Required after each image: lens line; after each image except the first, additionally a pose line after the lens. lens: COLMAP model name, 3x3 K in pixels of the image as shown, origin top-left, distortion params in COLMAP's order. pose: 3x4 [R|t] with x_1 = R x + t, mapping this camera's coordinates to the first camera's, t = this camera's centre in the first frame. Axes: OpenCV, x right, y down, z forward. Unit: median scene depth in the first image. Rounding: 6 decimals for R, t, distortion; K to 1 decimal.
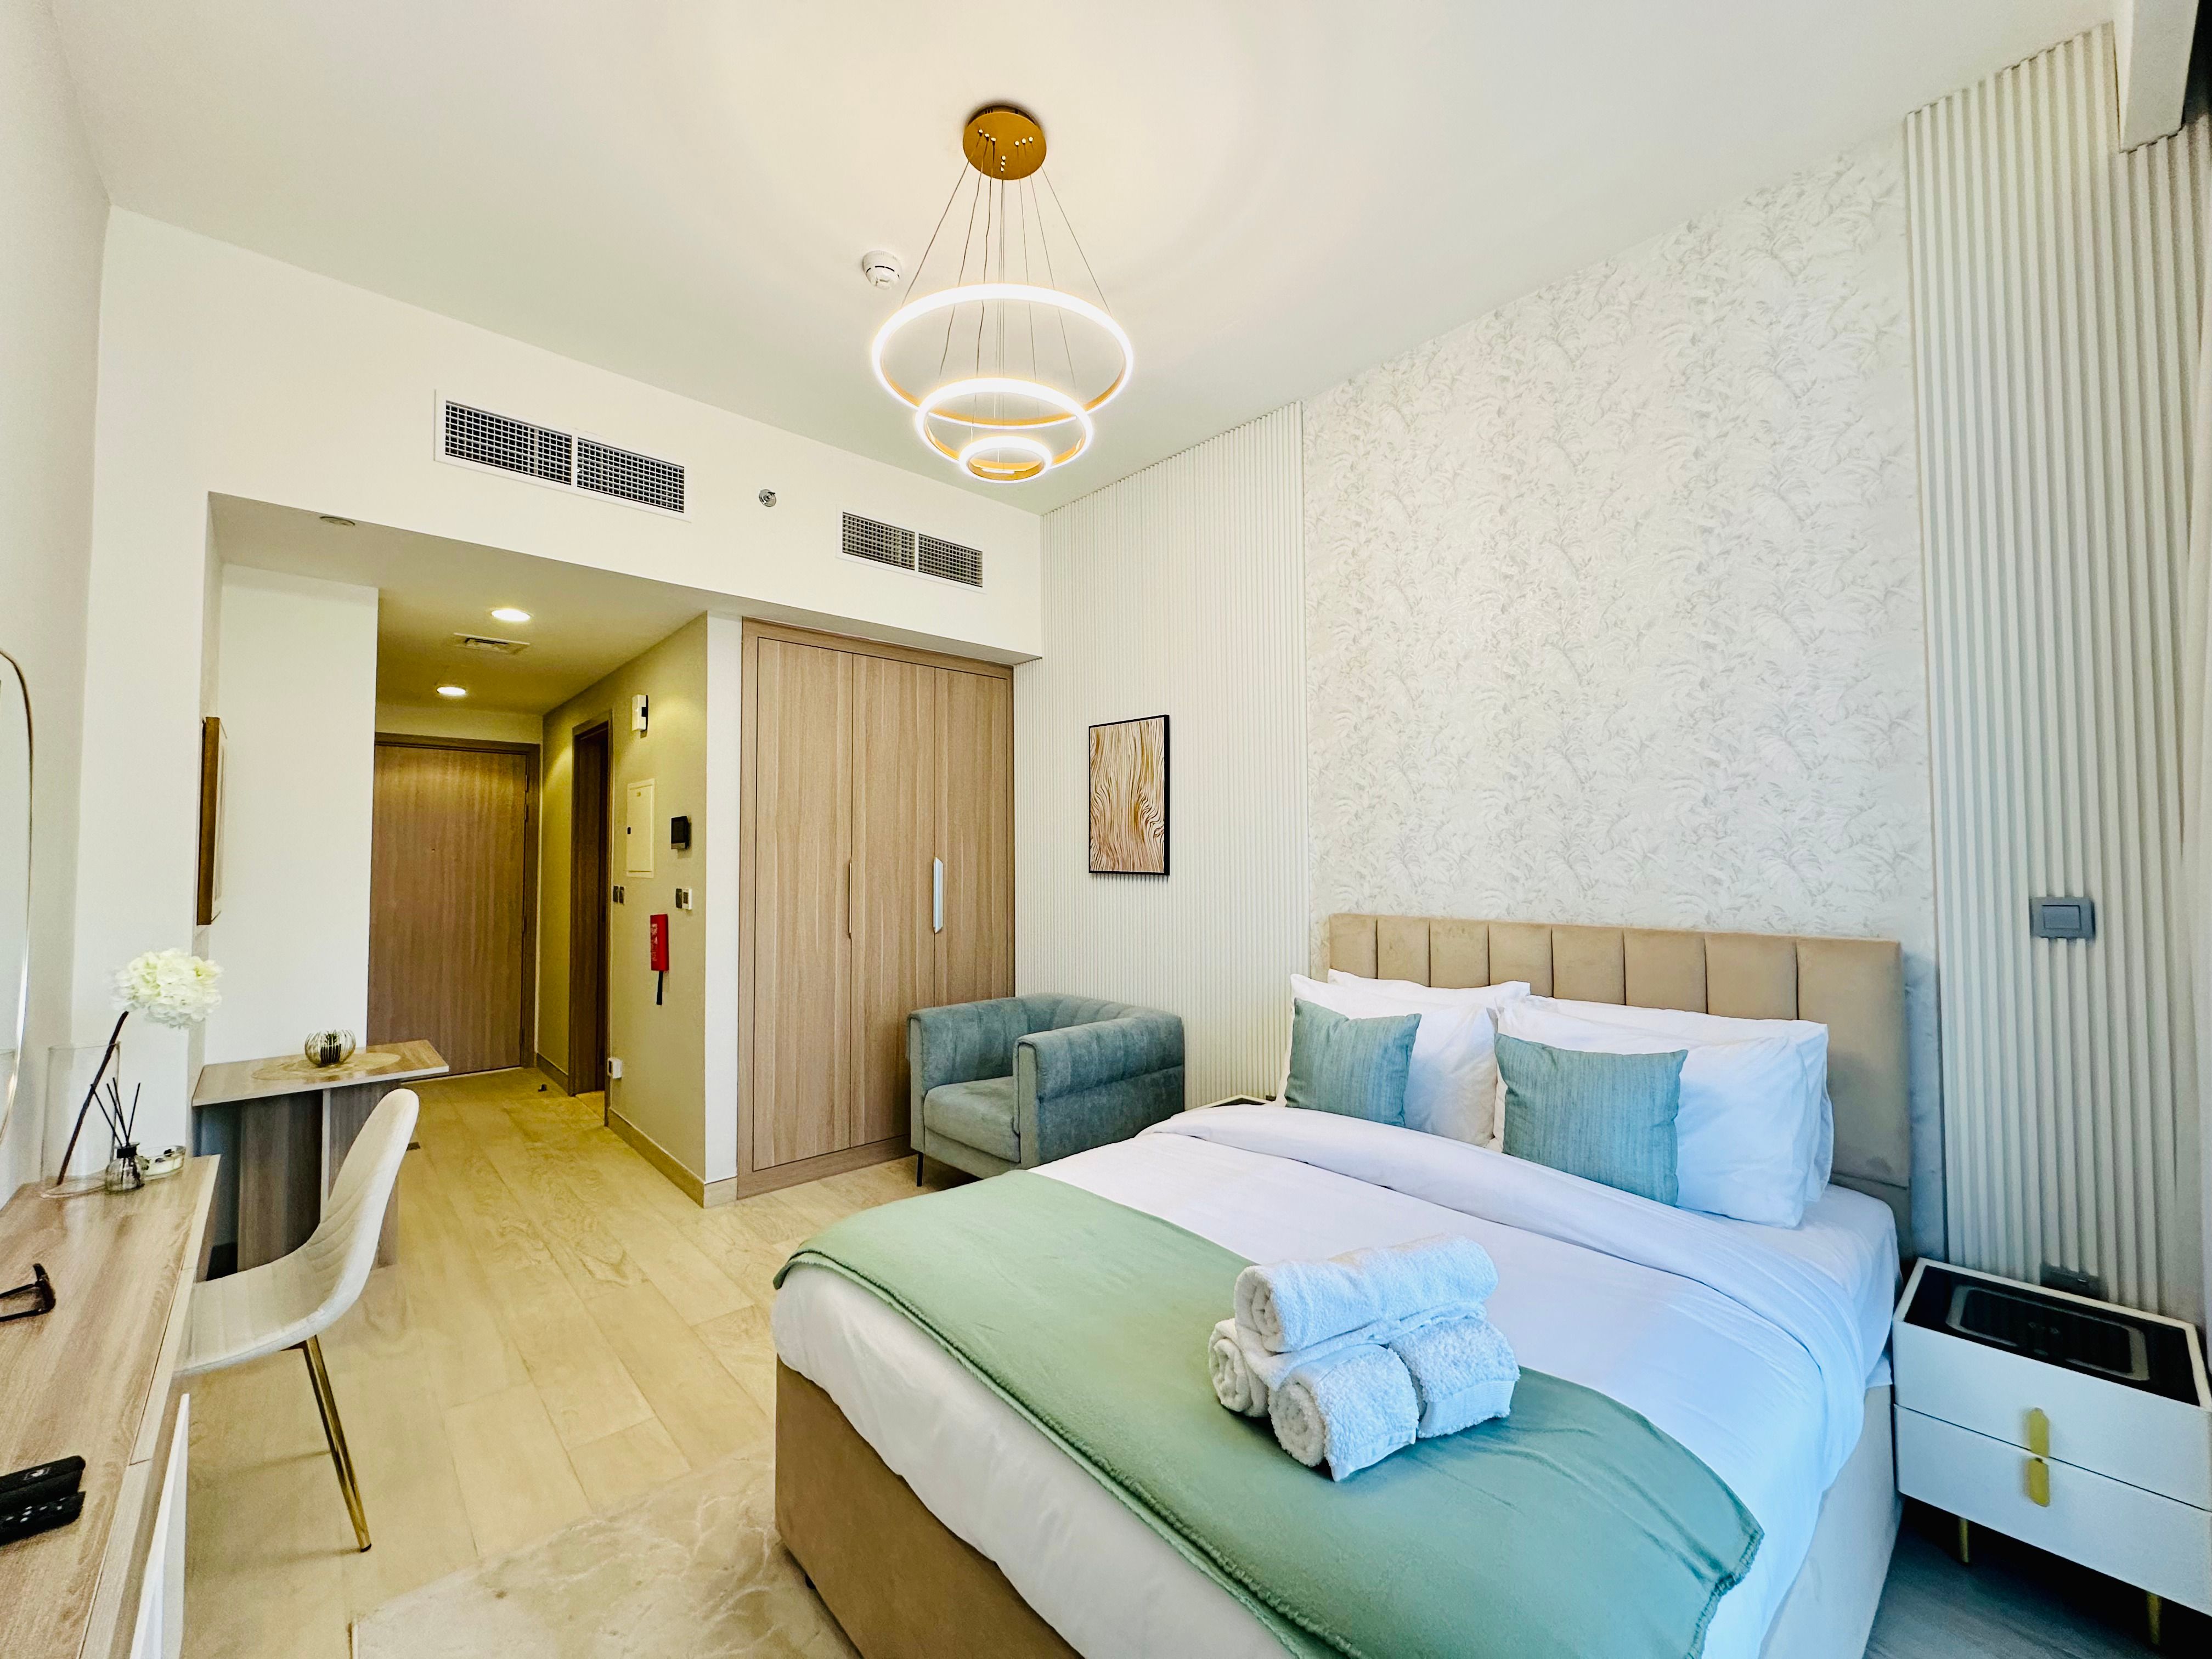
lens RADIAL K [[880.6, 0, 1093.0], [0, 880.6, 820.8], [0, 0, 1]] dist [-0.004896, 0.001237]
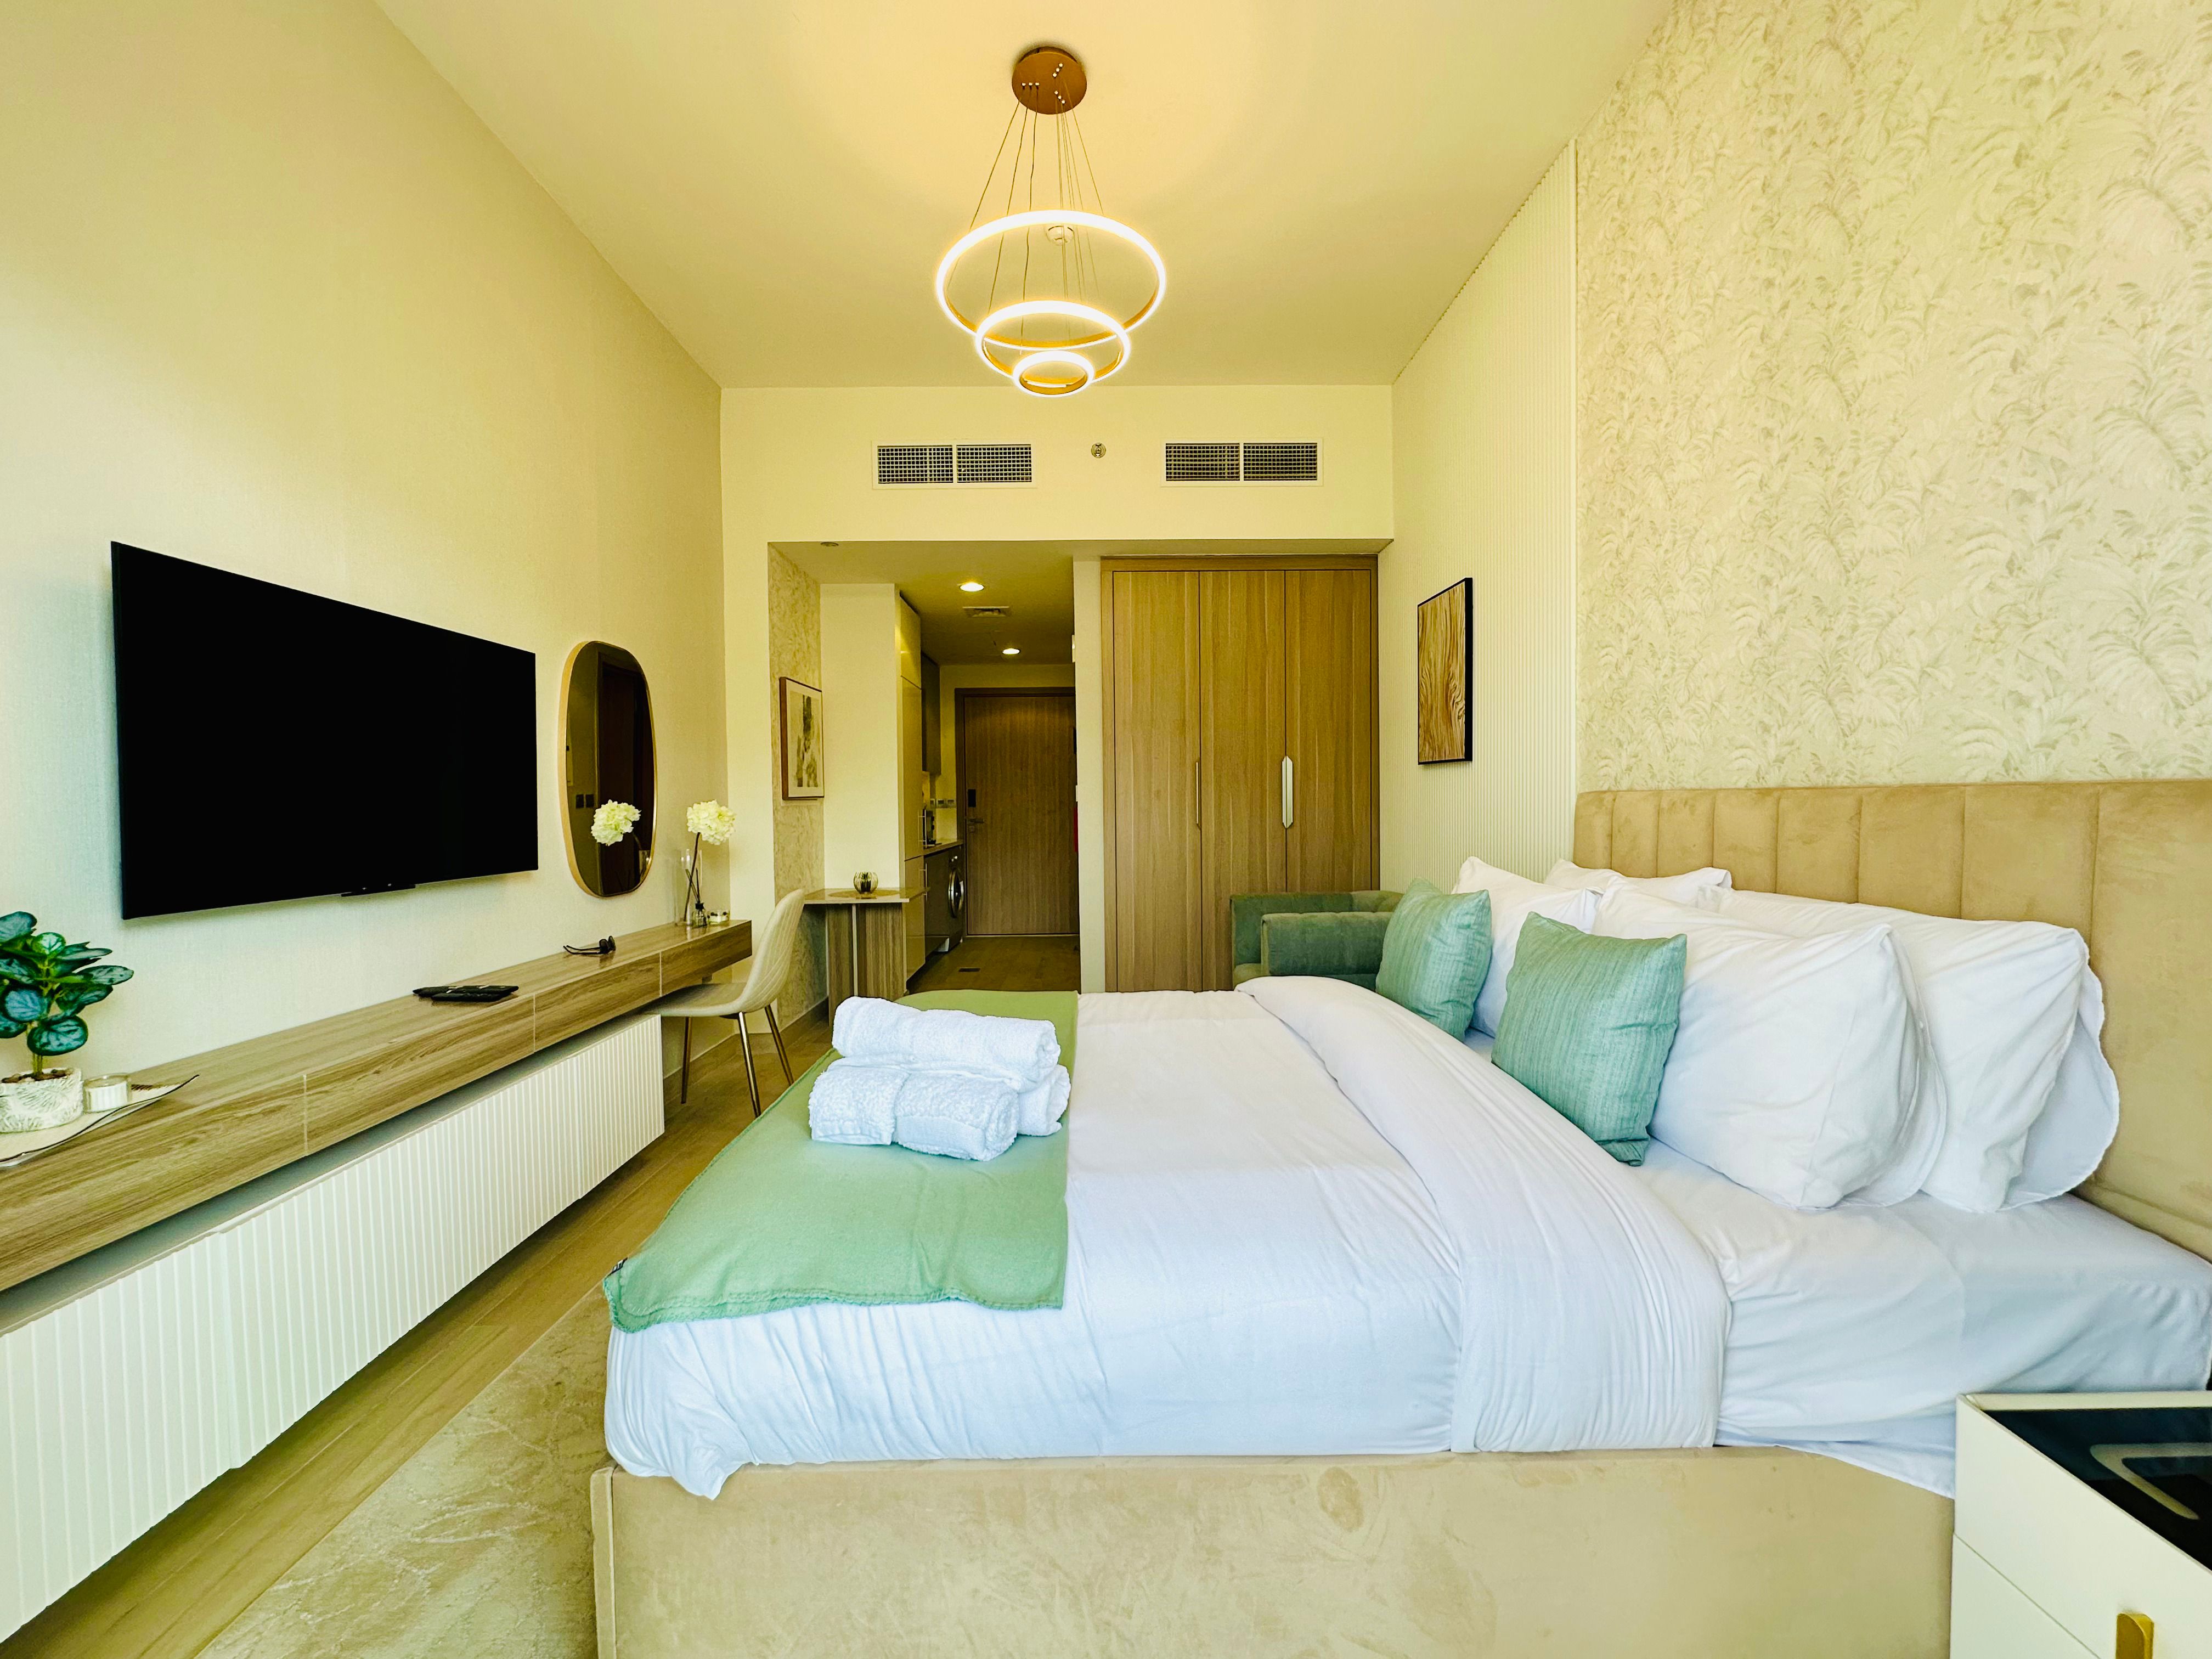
lens RADIAL K [[880.6, 0, 1109.2], [0, 880.6, 824.5], [0, 0, 1]] dist [-0.004896, 0.001237]
pose [[0.744313, 0.012754, -0.667709, 0.412653], [0.036804, 0.997515, 0.060080, 0.059690], [0.666816, -0.069293, 0.741994, 0.095939]]
